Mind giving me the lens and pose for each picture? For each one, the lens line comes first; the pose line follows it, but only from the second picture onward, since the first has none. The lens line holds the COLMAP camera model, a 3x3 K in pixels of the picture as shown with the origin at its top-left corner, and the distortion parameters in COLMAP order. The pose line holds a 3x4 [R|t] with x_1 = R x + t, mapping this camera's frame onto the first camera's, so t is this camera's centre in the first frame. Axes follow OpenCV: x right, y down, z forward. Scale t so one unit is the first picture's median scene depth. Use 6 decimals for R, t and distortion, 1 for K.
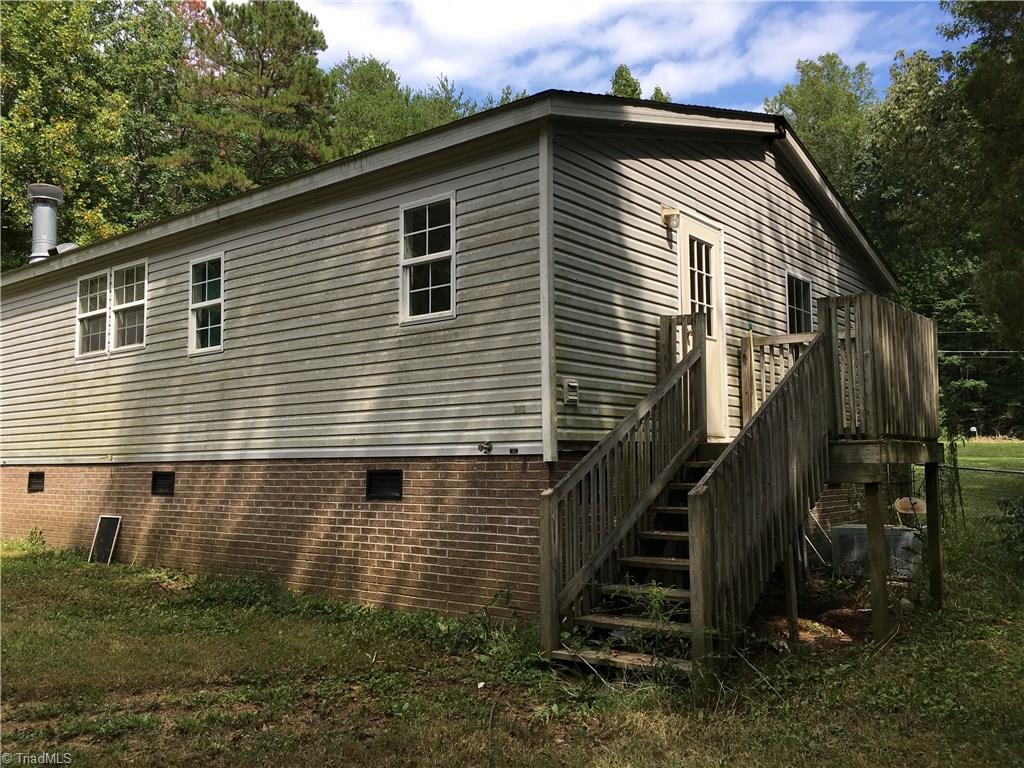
lens RADIAL K [[858.7, 0, 512.0], [0, 858.7, 384.0], [0, 0, 1]] dist [0.085556, -0.120082]
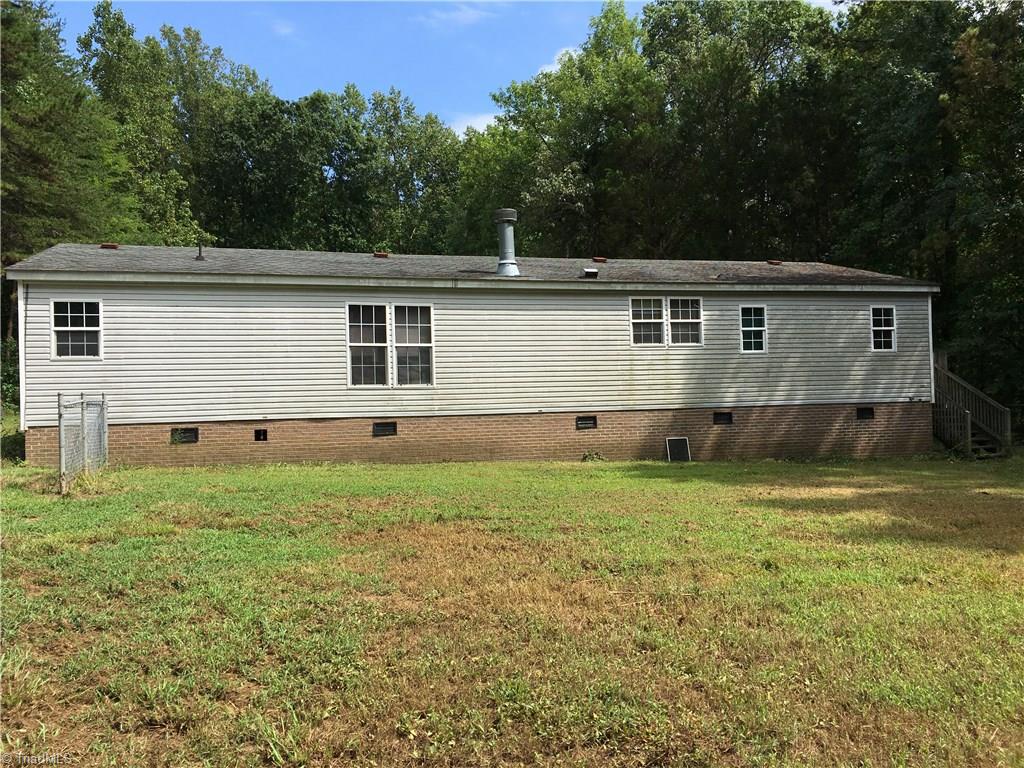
lens RADIAL K [[858.7, 0, 512.0], [0, 858.7, 384.0], [0, 0, 1]] dist [0.085556, -0.120082]
pose [[0.586776, 0.014574, 0.809618, -2.372007], [-0.051637, 0.998476, 0.019451, 0.026968], [-0.808101, -0.053219, 0.586635, 0.270139]]
